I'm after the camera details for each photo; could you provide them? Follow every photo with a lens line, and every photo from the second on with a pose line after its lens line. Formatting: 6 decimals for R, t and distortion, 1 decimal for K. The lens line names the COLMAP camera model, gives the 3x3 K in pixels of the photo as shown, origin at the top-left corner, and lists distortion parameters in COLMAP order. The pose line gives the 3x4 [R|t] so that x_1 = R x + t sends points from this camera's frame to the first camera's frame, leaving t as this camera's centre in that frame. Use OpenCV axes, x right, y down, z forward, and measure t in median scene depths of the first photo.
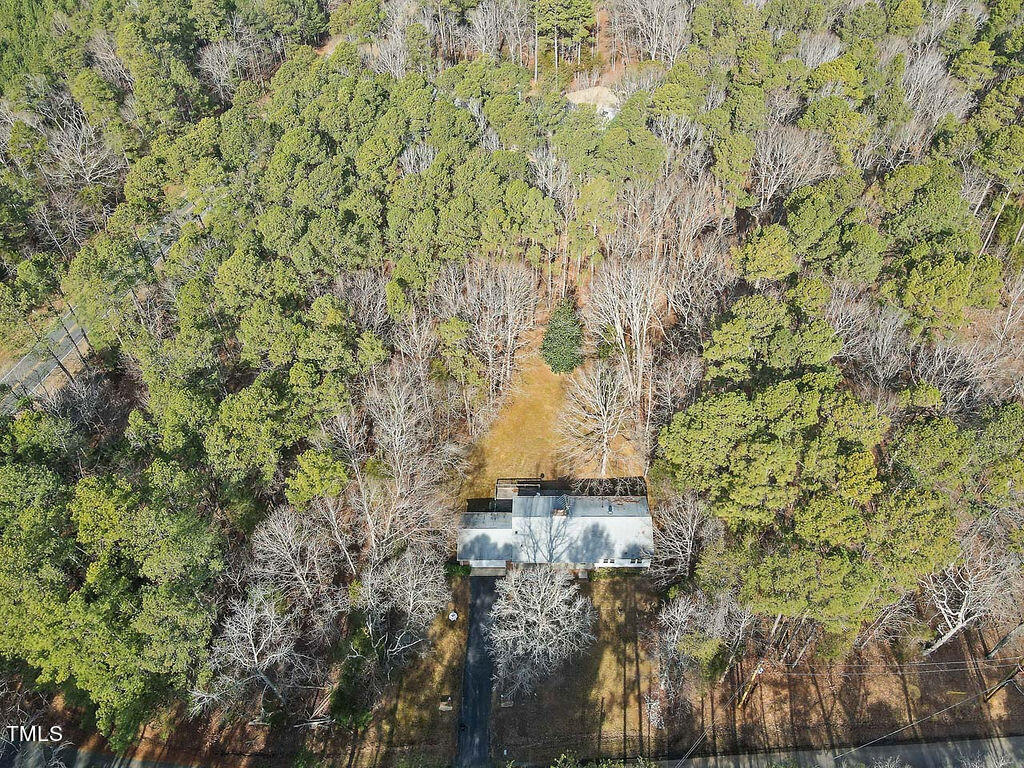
lens RADIAL K [[741.7, 0, 512.1], [0, 741.7, 462.4], [0, 0, 1]] dist [0.045626, -0.000844]
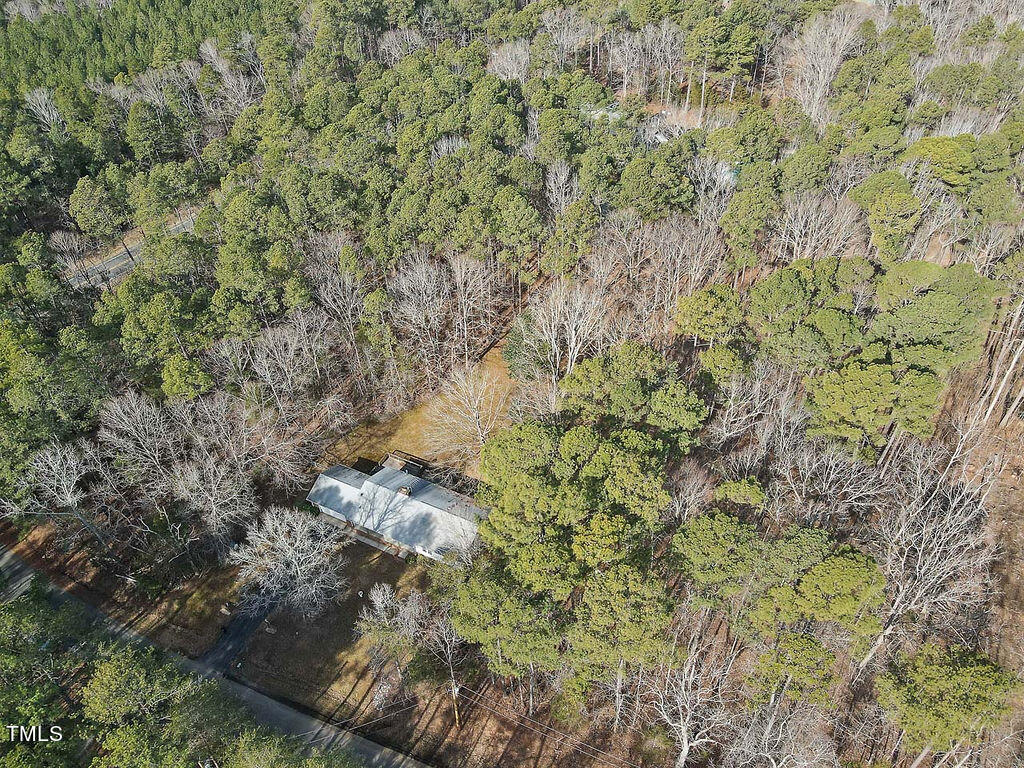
lens RADIAL K [[741.7, 0, 512.1], [0, 741.7, 462.4], [0, 0, 1]] dist [0.045626, -0.000844]
pose [[0.888944, 0.322934, -0.324796, 0.536584], [-0.328764, 0.943630, 0.038419, -0.062715], [0.318894, 0.072629, 0.945004, 0.051162]]
